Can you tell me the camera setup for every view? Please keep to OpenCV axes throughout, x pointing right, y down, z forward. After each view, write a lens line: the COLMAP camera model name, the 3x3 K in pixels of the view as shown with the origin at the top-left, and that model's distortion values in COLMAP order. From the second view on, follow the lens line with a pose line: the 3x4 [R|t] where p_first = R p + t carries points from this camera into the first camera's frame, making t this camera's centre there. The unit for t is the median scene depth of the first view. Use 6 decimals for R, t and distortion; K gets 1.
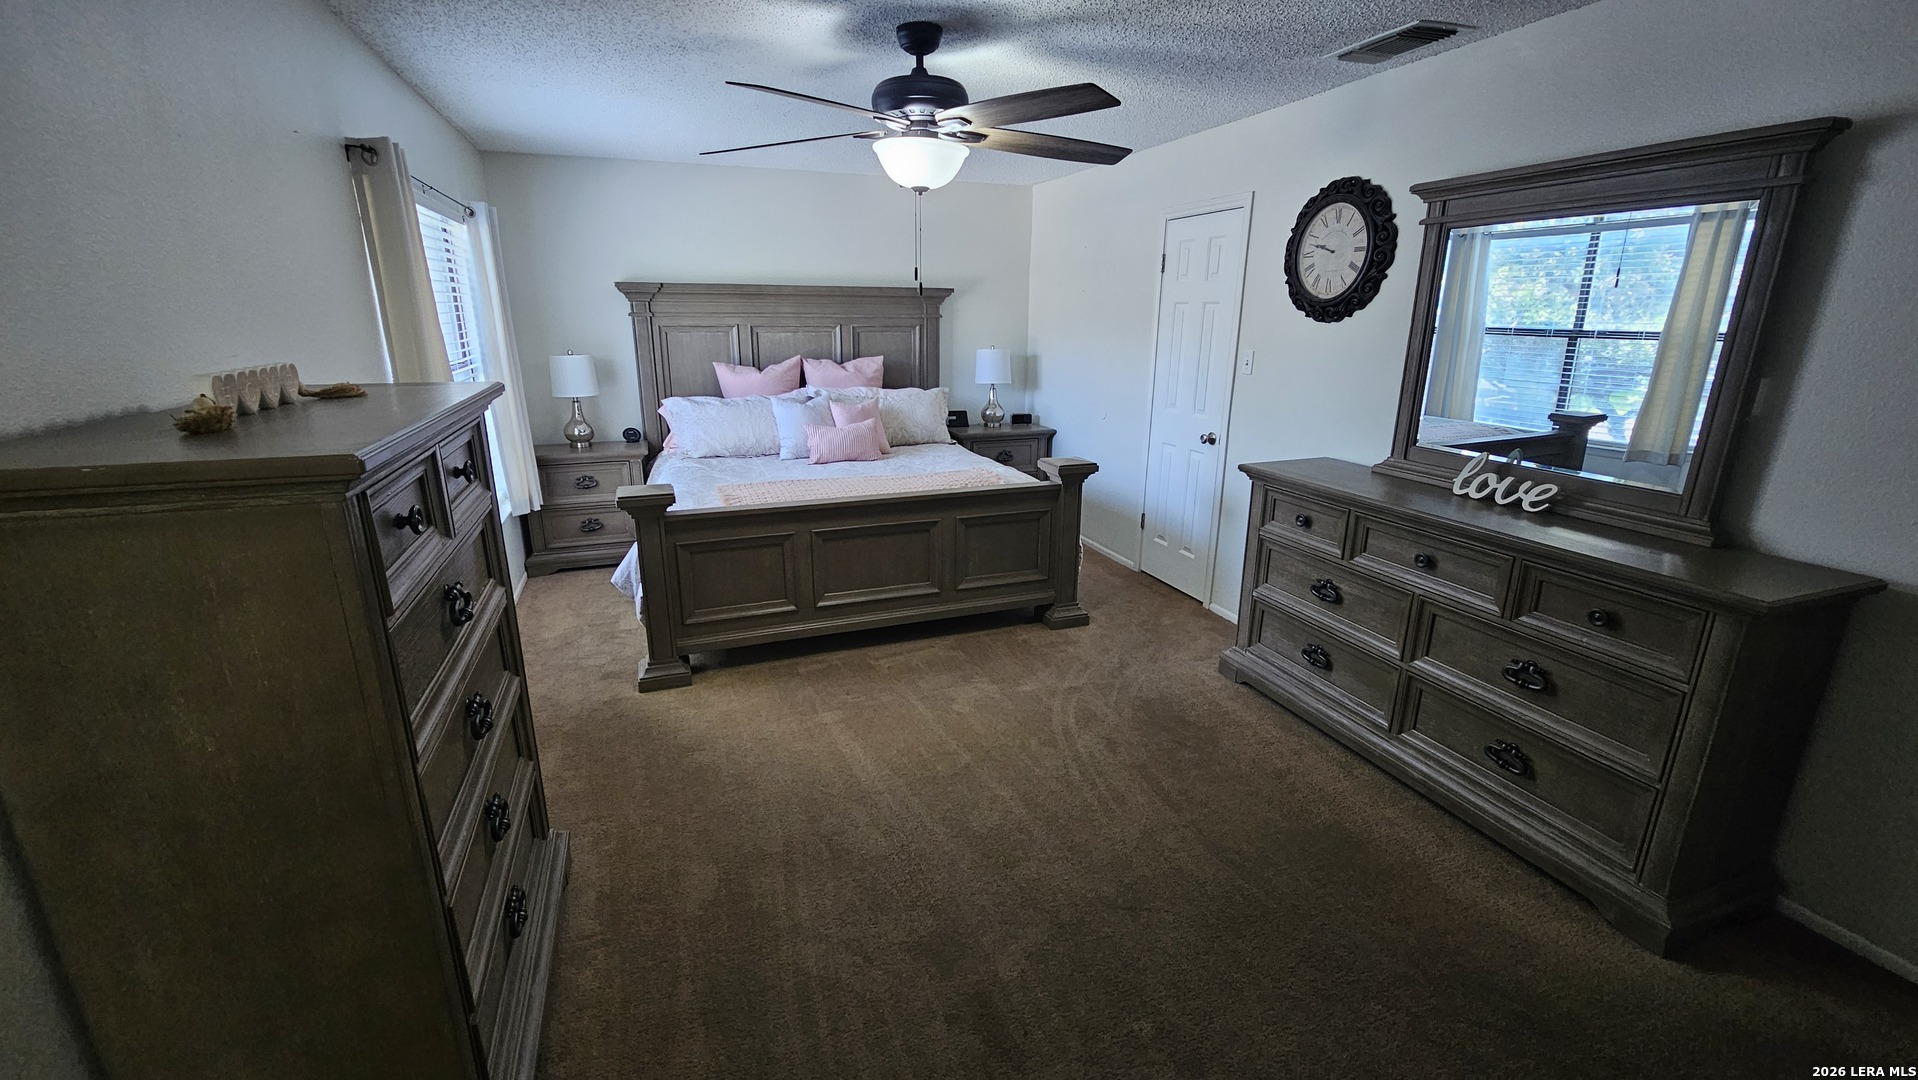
lens RADIAL K [[786.1, 0, 947.2], [0, 786.1, 535.6], [0, 0, 1]] dist [-0.001348, -0.000026]
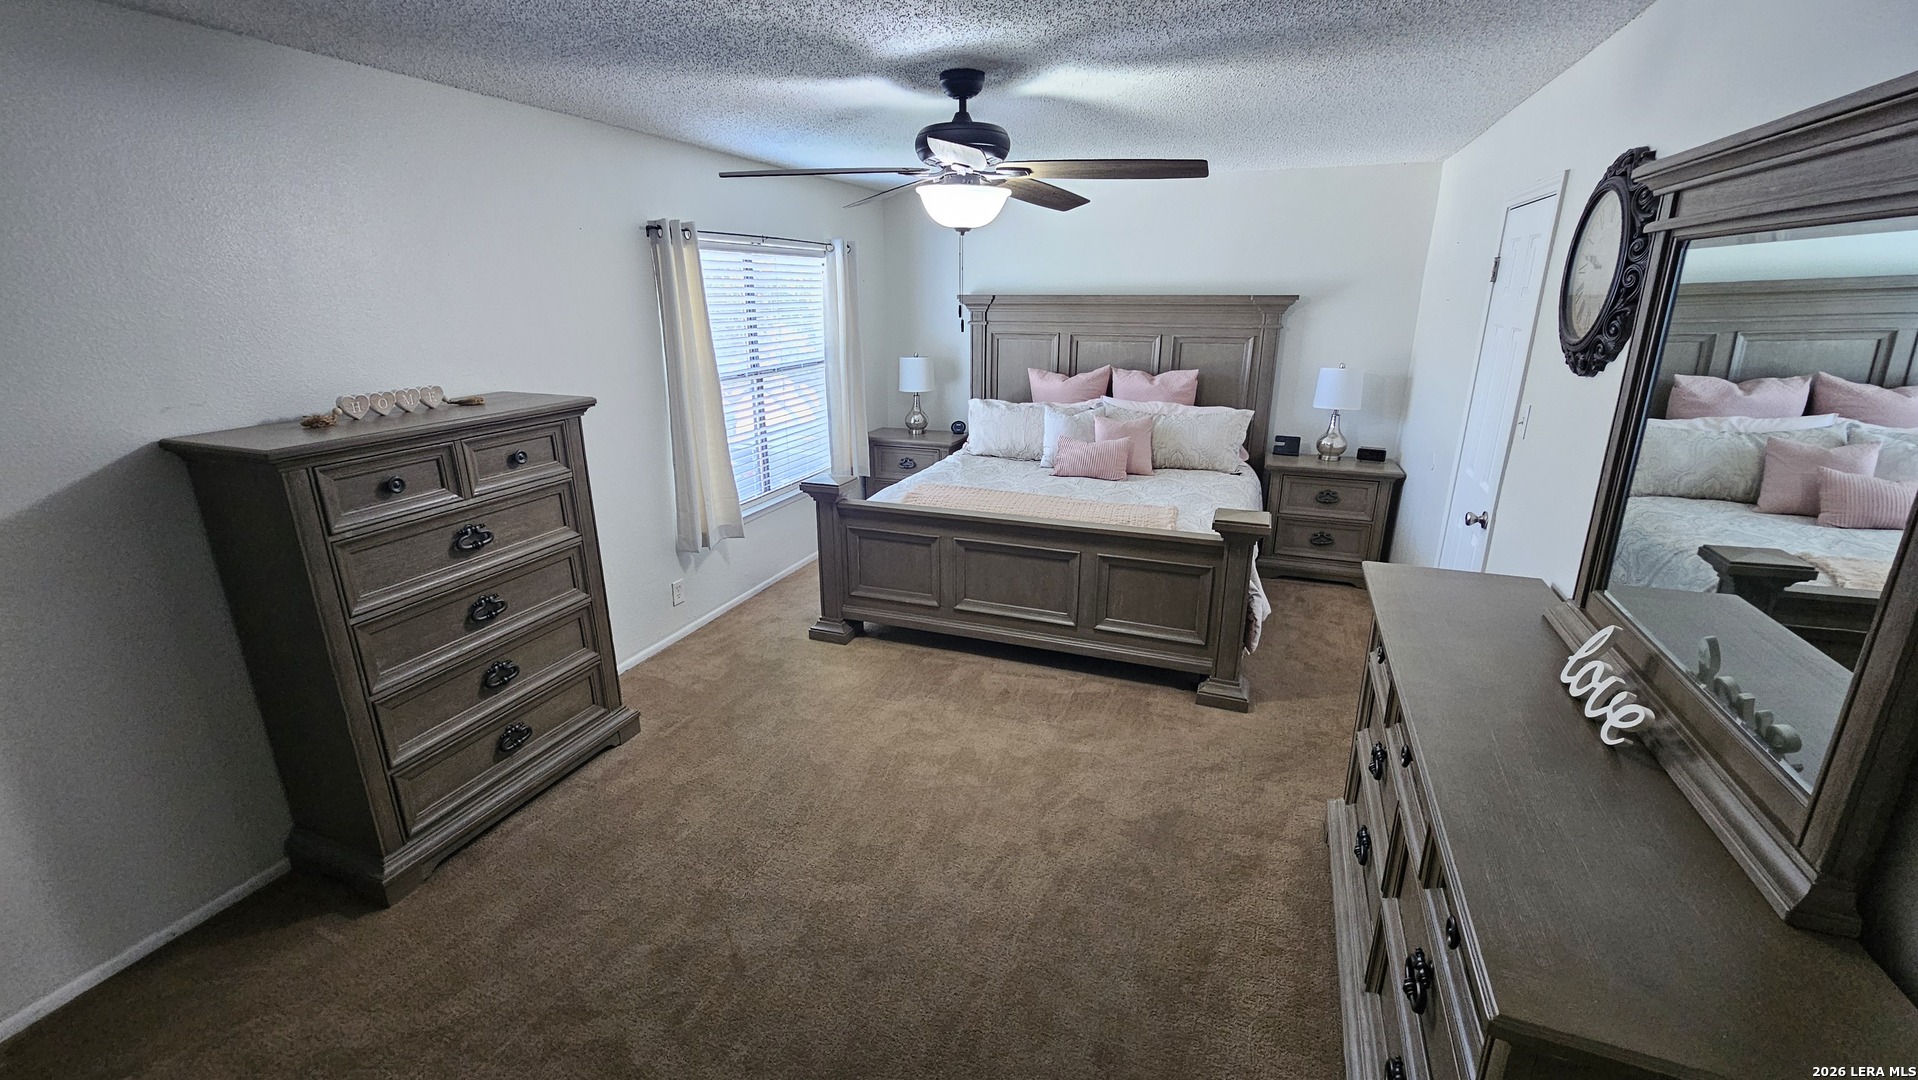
lens RADIAL K [[786.1, 0, 947.2], [0, 786.1, 535.6], [0, 0, 1]] dist [-0.001348, -0.000026]
pose [[0.745538, 0.190946, -0.638523, 0.363308], [-0.175537, 0.980509, 0.088259, -0.073560], [0.642930, 0.046284, 0.764525, 0.120436]]
